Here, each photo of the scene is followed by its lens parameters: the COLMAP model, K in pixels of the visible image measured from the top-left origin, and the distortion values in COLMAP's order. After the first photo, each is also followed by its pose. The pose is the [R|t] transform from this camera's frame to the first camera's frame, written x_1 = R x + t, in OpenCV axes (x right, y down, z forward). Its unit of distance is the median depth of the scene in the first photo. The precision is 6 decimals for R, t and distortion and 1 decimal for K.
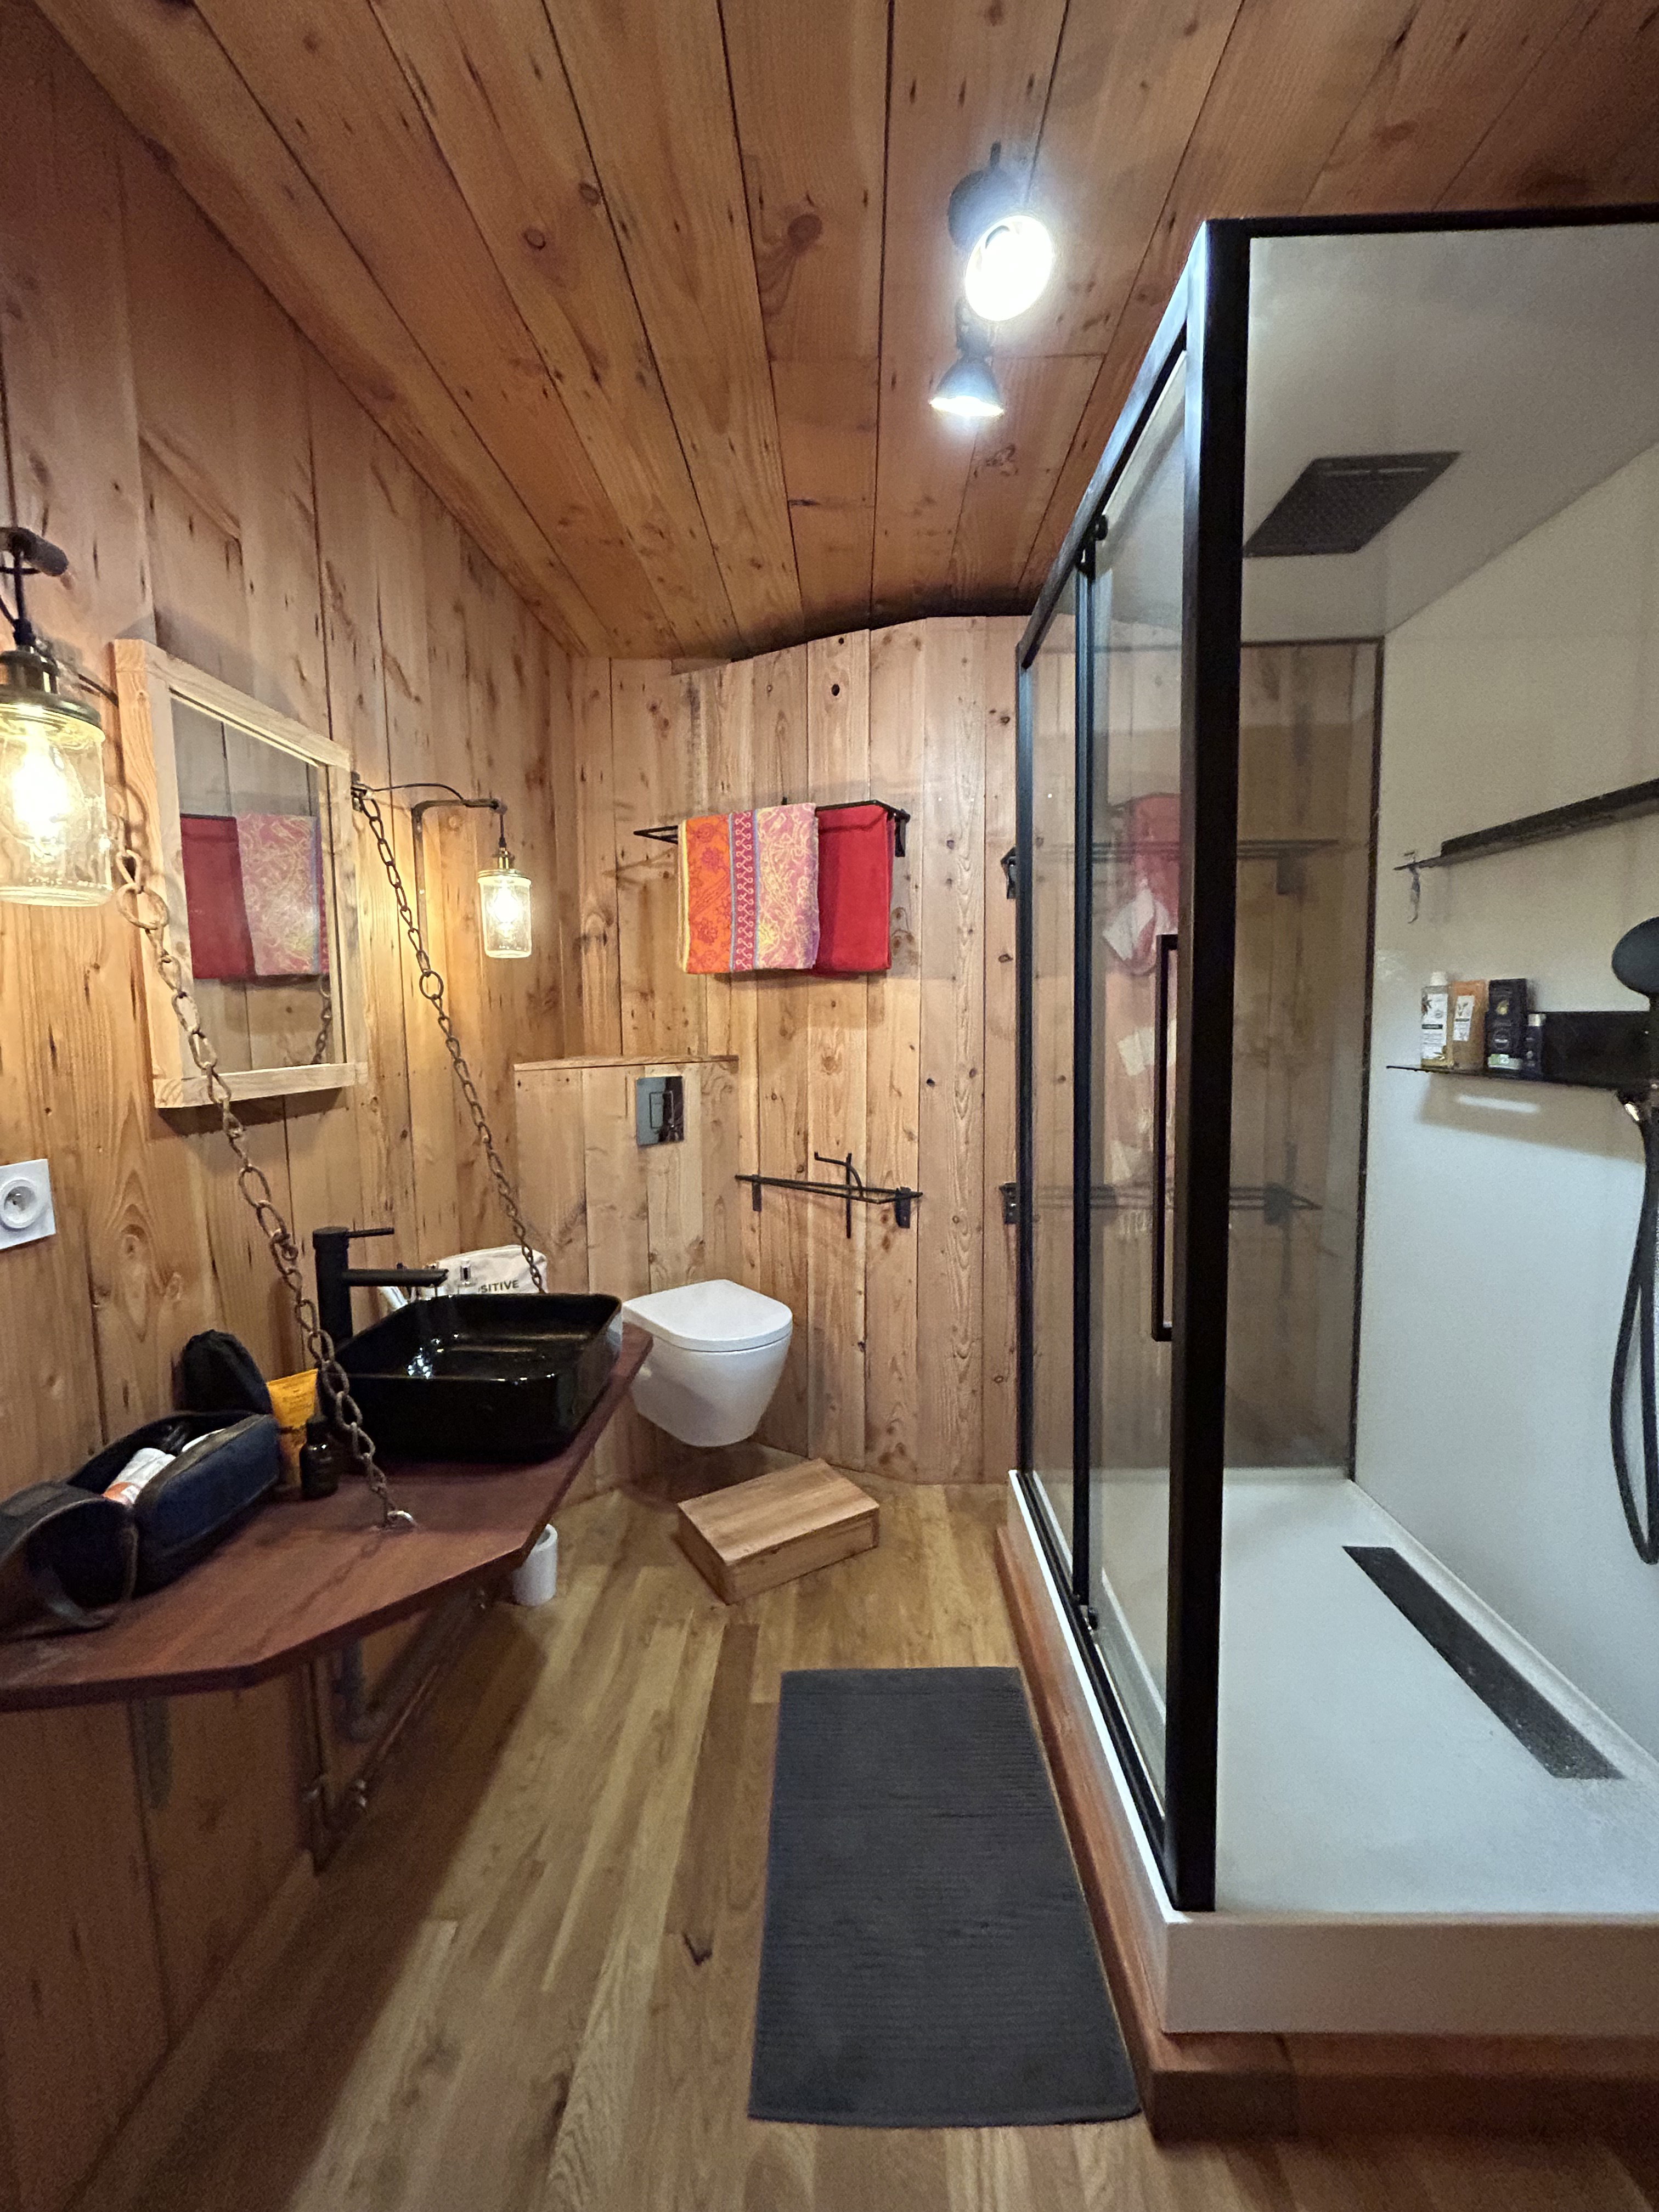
lens RADIAL K [[899.6, 0, 828.6], [0, 899.6, 1103.9], [0, 0, 1]] dist [0.002247, 0.000263]
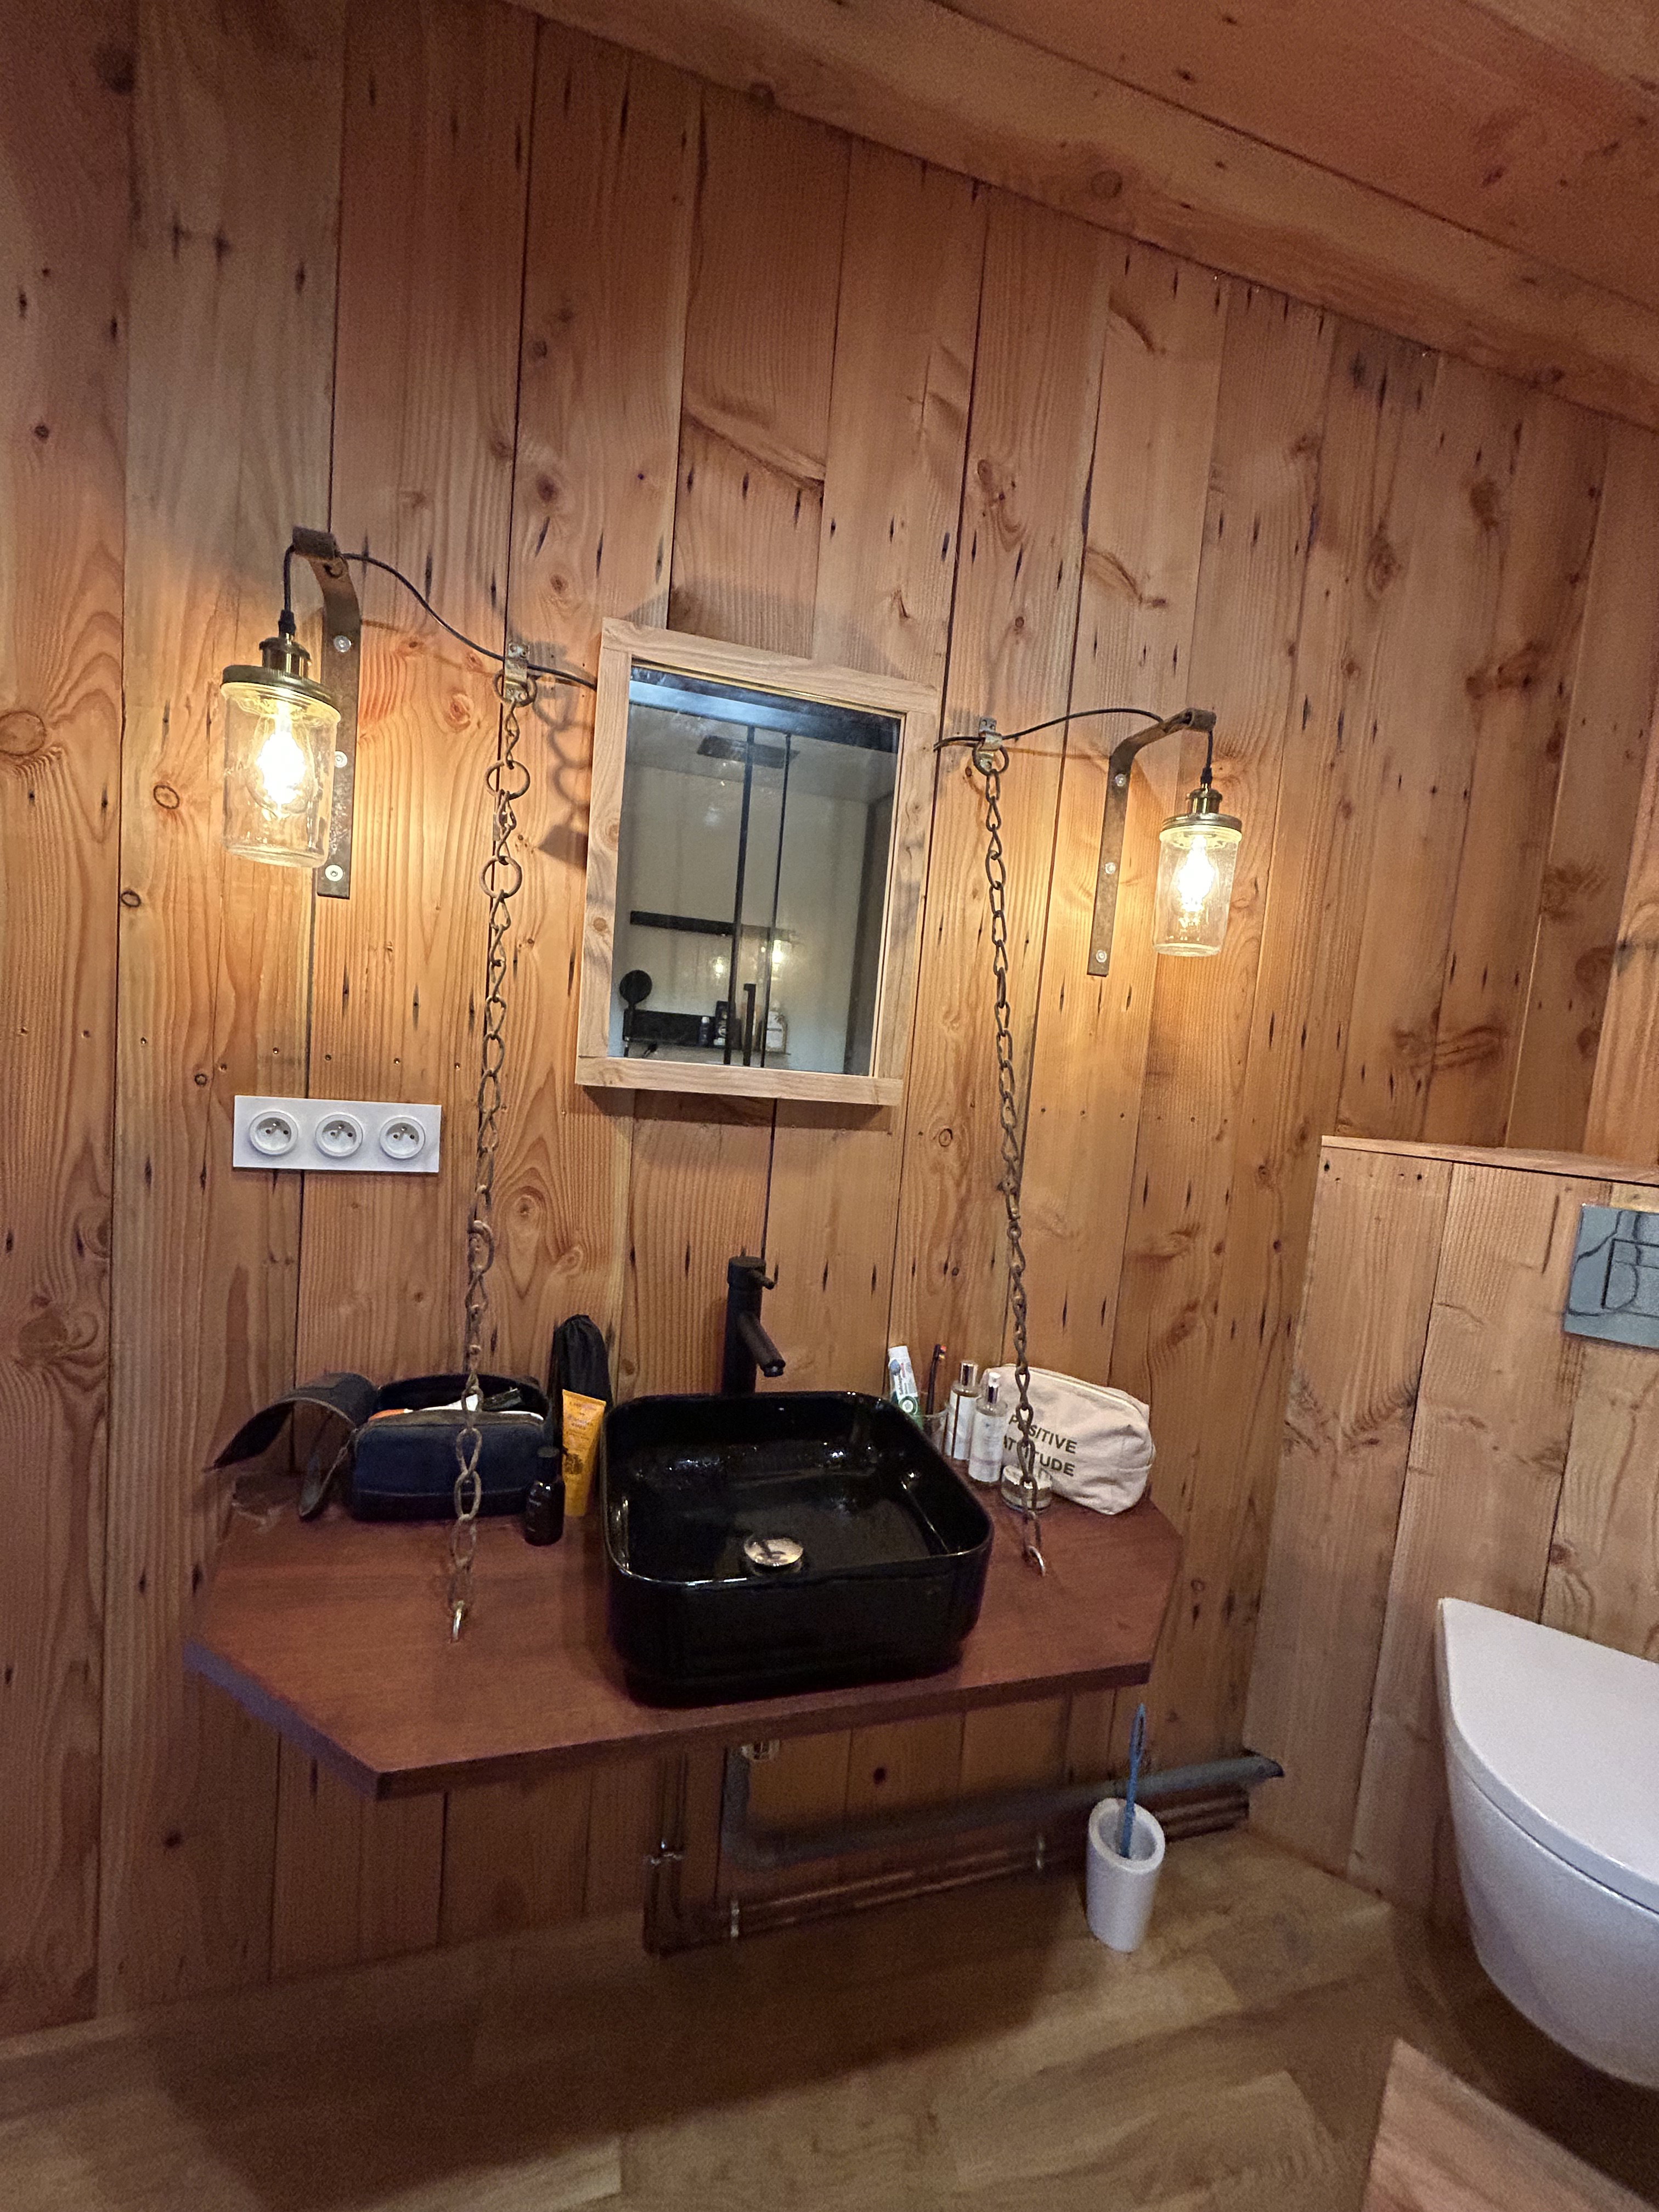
lens RADIAL K [[899.6, 0, 830.3], [0, 899.6, 1101.5], [0, 0, 1]] dist [0.002247, 0.000263]
pose [[0.306120, 0.118350, -0.944608, 0.230699], [-0.181637, 0.981276, 0.064081, -0.069673], [0.934505, 0.151959, 0.321885, 0.711750]]
